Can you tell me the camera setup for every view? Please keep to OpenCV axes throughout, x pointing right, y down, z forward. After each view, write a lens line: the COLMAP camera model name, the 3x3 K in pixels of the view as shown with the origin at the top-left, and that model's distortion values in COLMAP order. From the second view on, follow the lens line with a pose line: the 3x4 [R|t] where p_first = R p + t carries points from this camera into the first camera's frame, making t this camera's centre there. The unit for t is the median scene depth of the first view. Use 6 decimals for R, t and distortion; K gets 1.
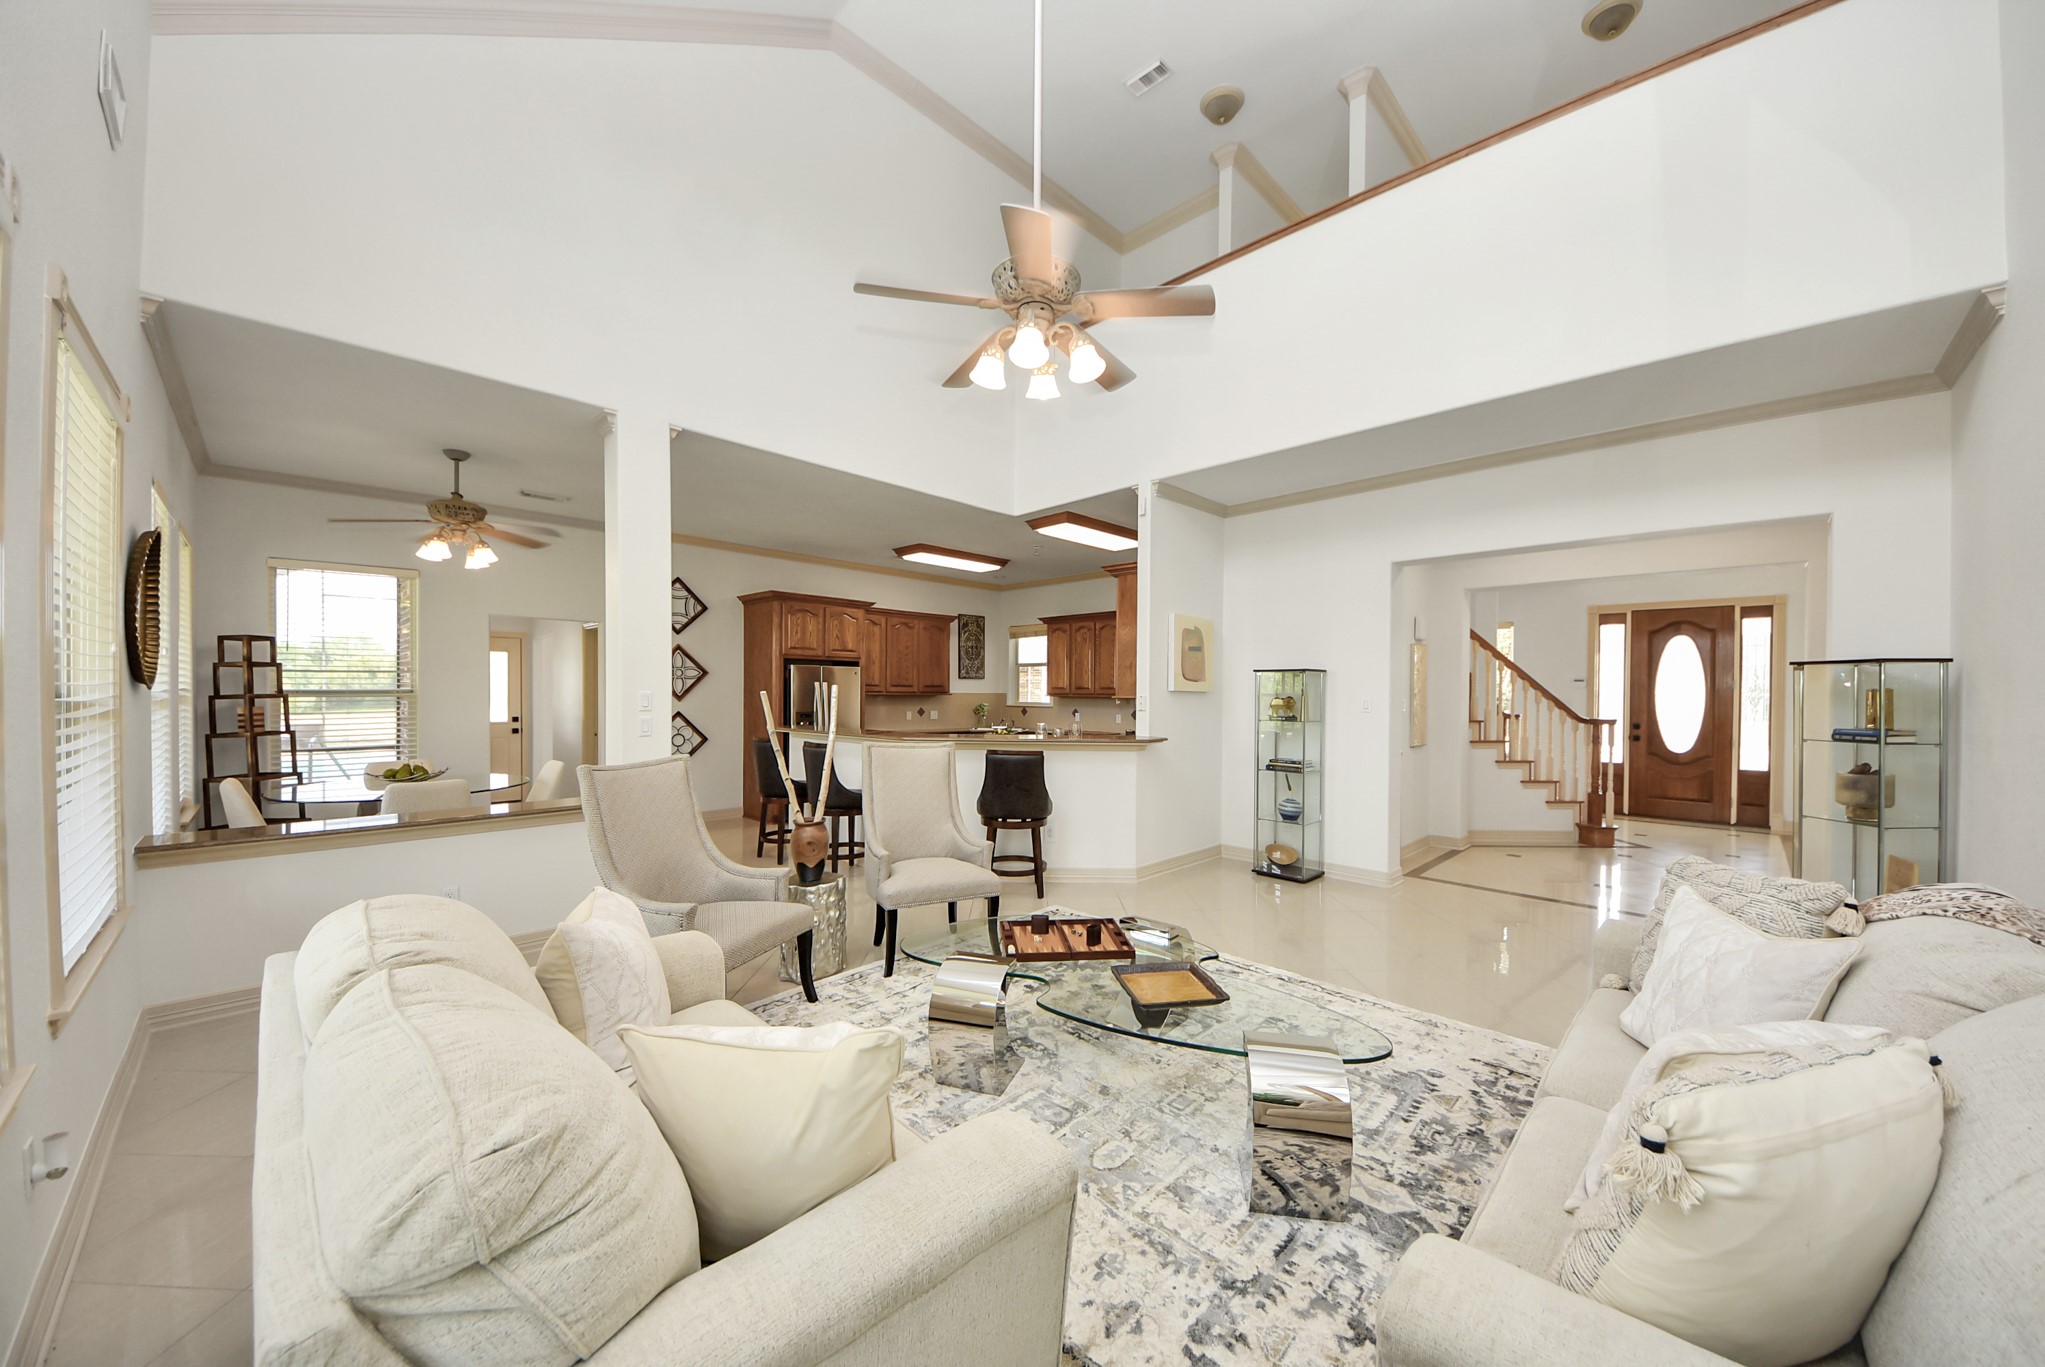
lens RADIAL K [[739.2, 0, 1036.9], [0, 739.2, 697.9], [0, 0, 1]] dist [0.003844, -0.003765]
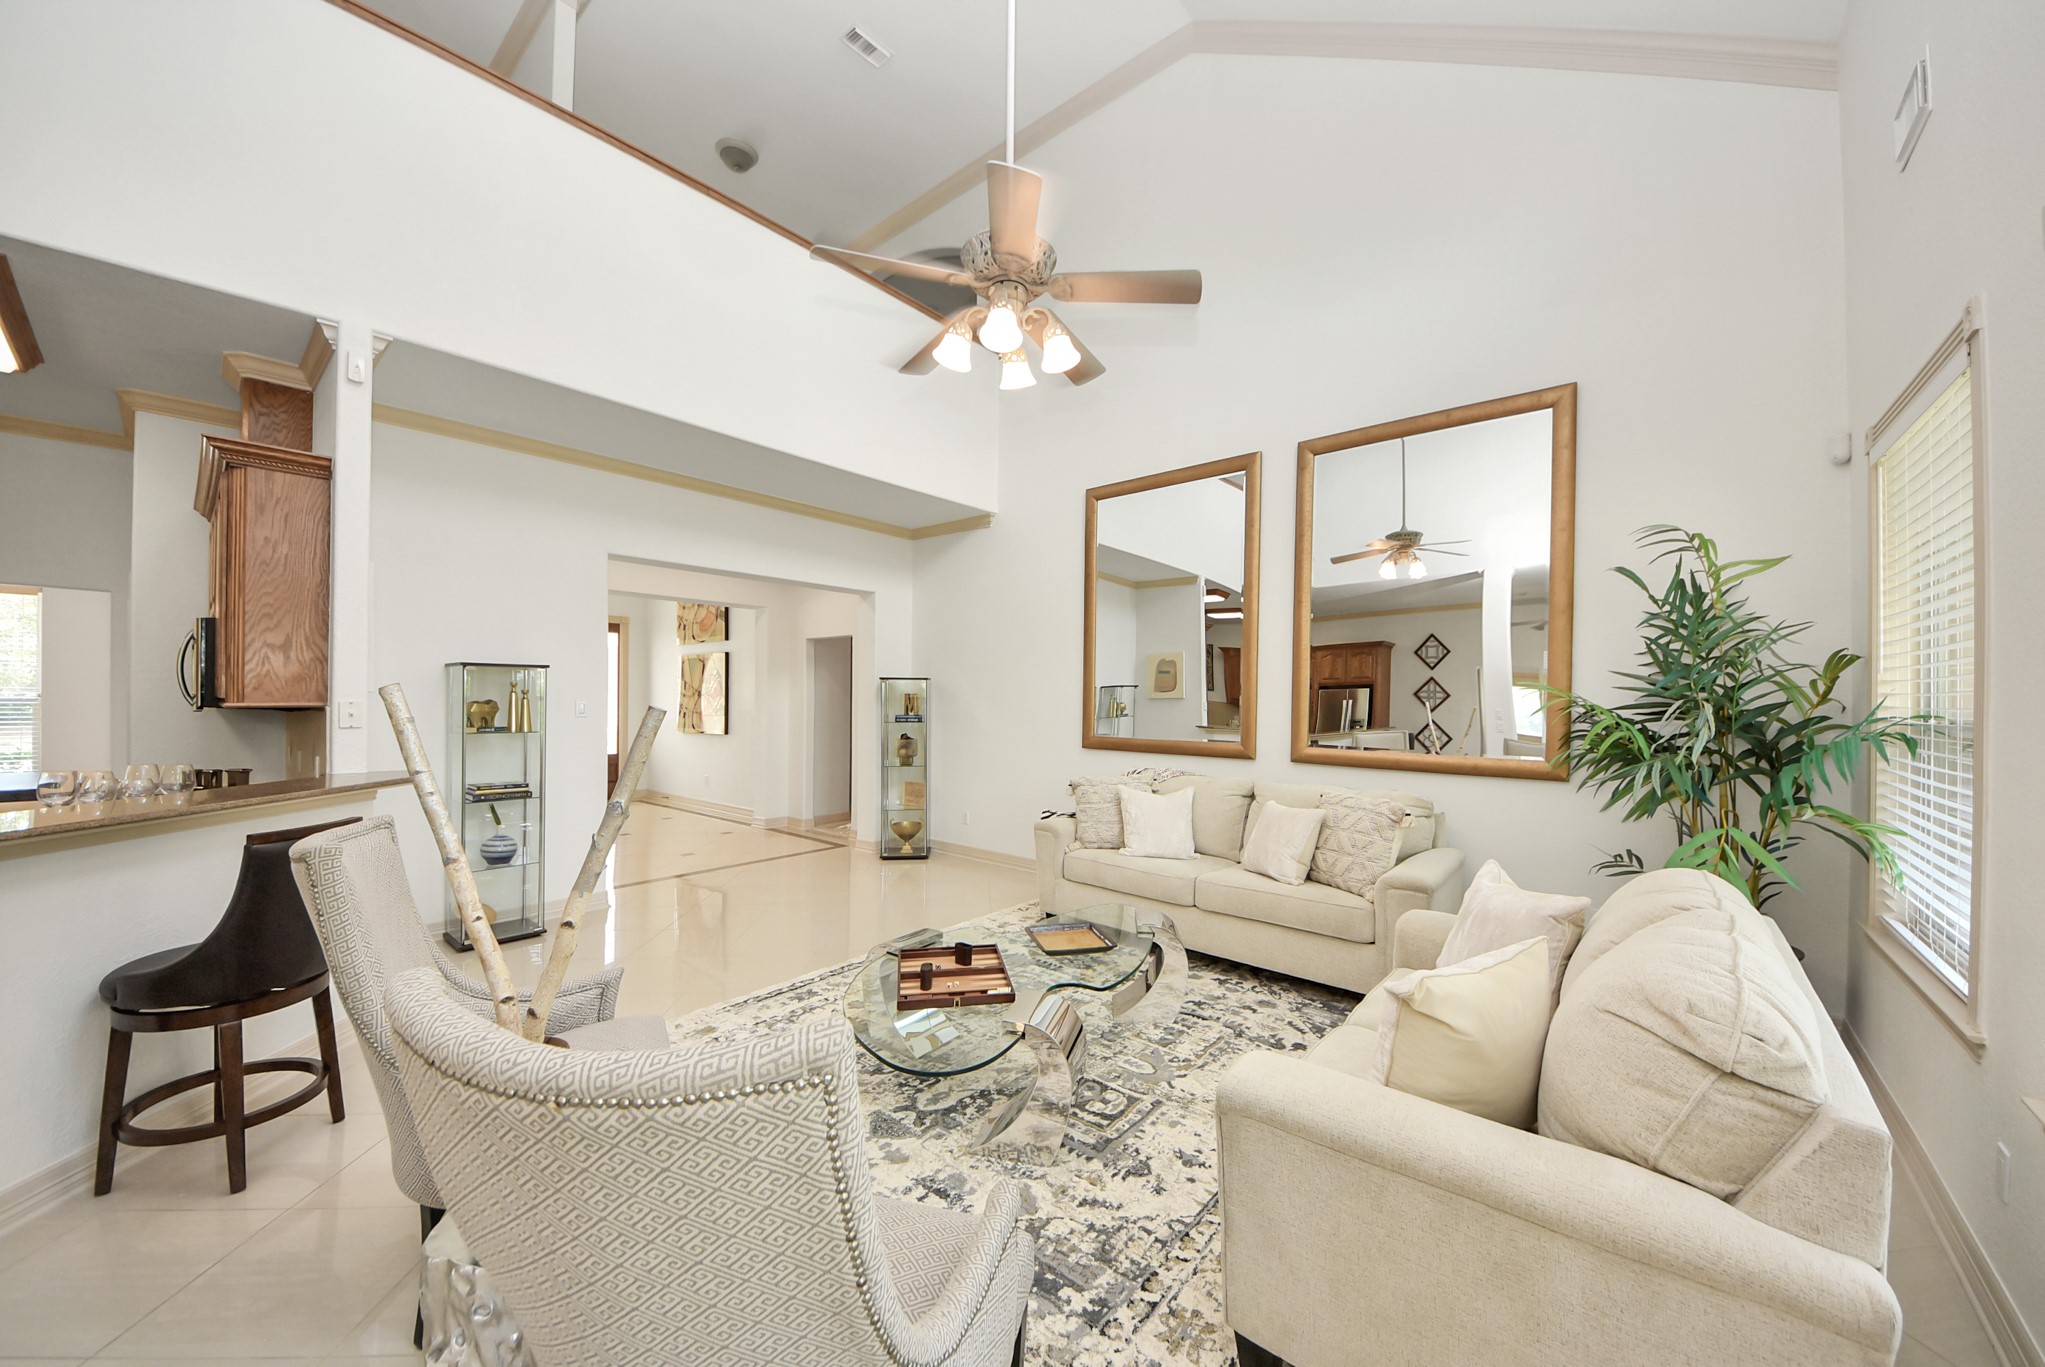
lens RADIAL K [[739.2, 0, 1031.3], [0, 739.2, 701.6], [0, 0, 1]] dist [0.003844, -0.003765]
pose [[-0.070459, -0.008499, 0.997478, -0.465726], [0.011413, 0.999891, 0.009325, -0.001713], [-0.997449, 0.012042, -0.070354, 0.522801]]
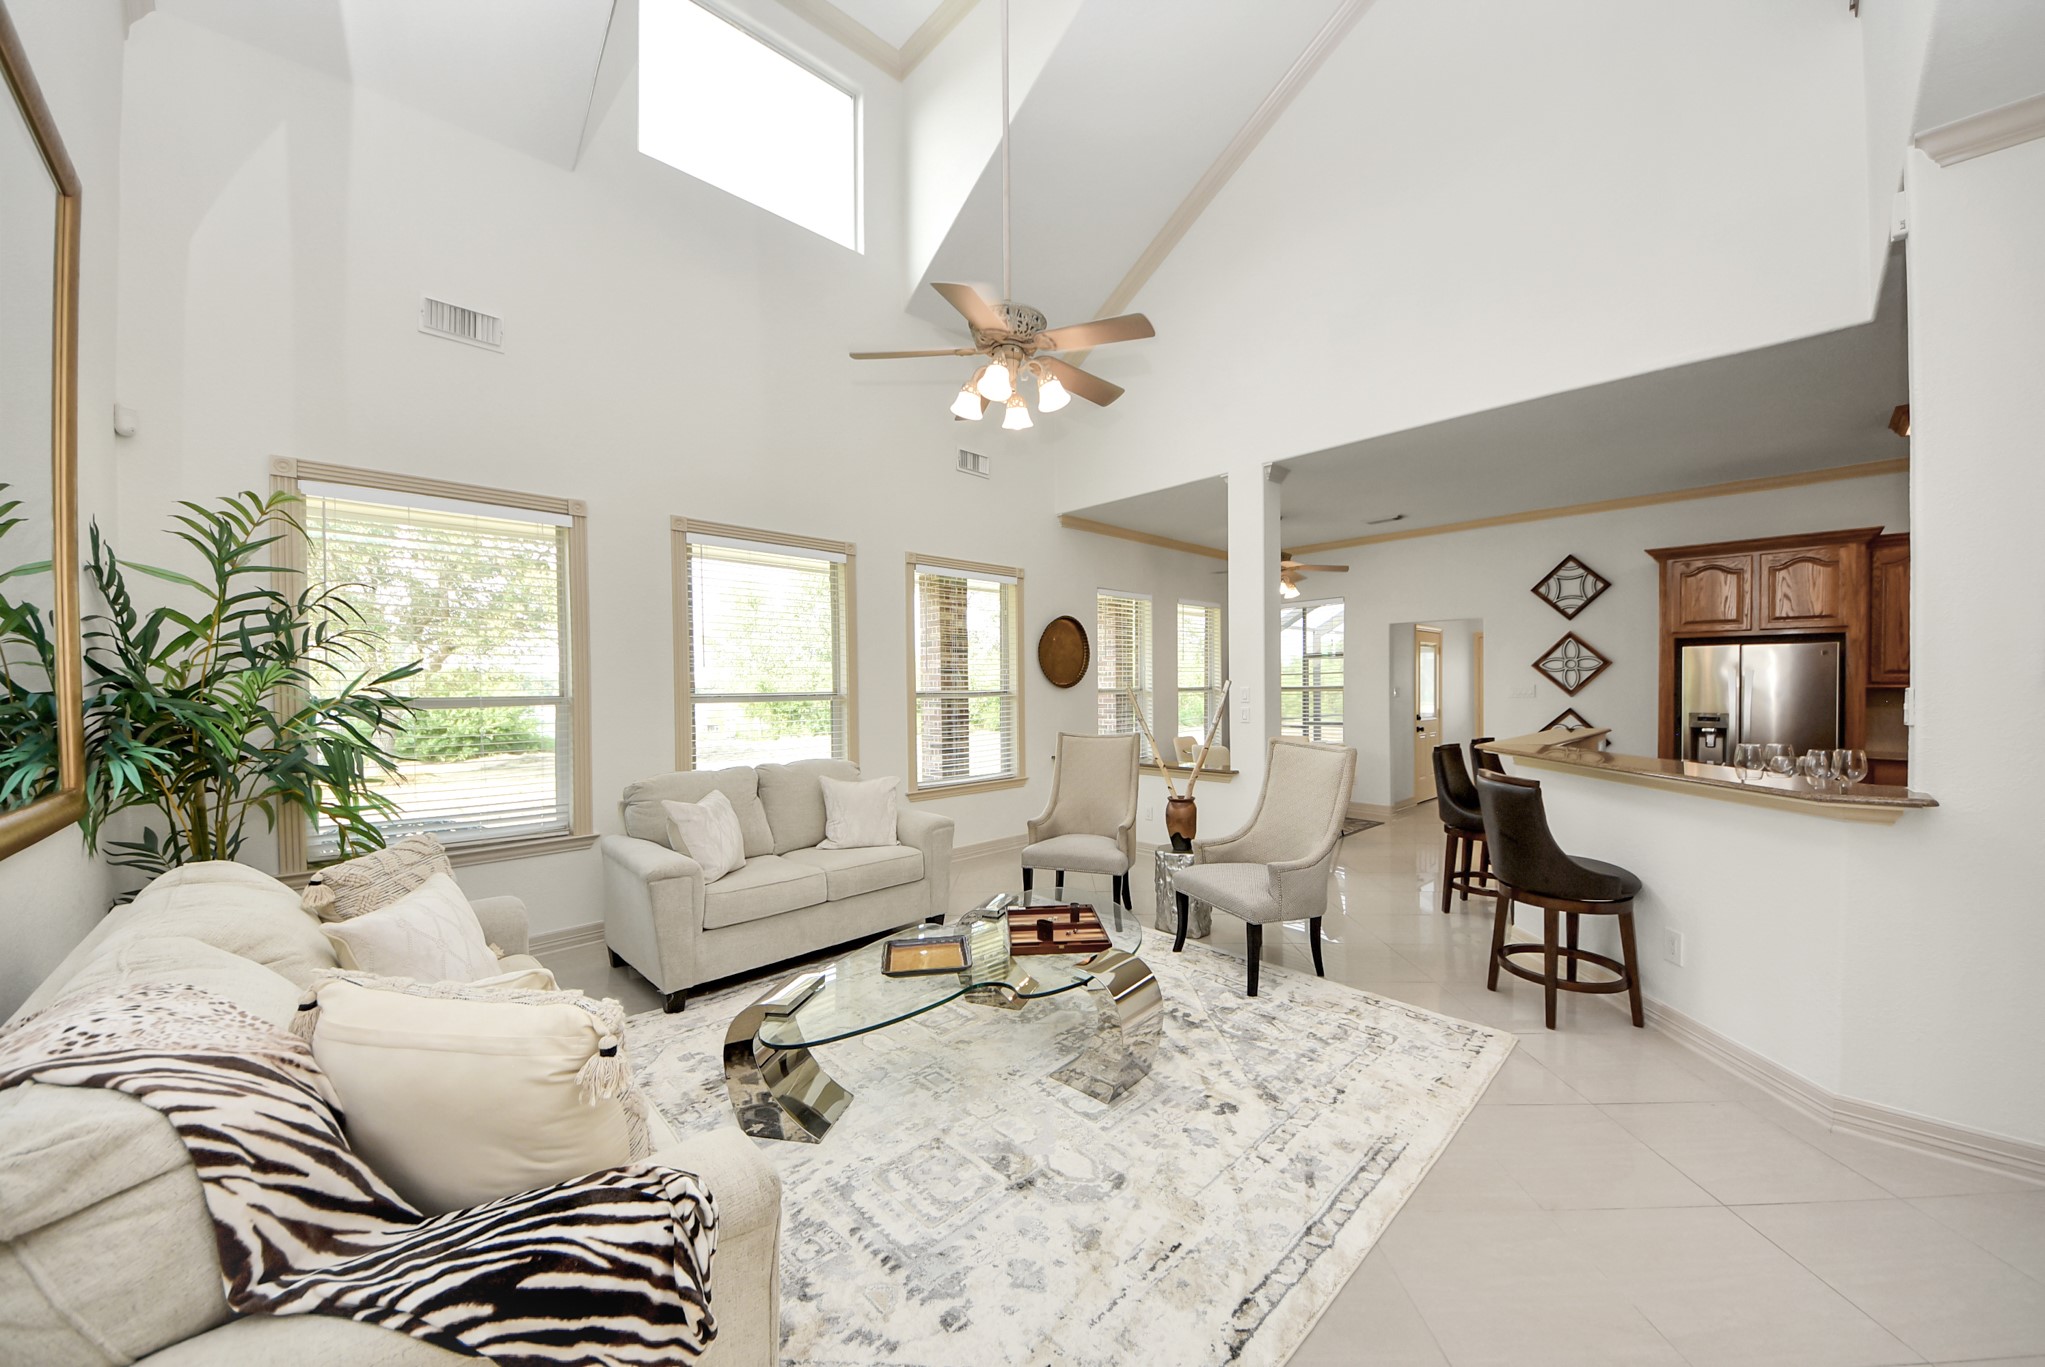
lens RADIAL K [[739.2, 0, 1037.8], [0, 739.2, 691.7], [0, 0, 1]] dist [0.003844, -0.003765]
pose [[-0.033910, -0.002971, -0.999420, 0.567032], [-0.002154, 0.999993, -0.002900, 0.003887], [0.999423, 0.002054, -0.033916, 0.545591]]
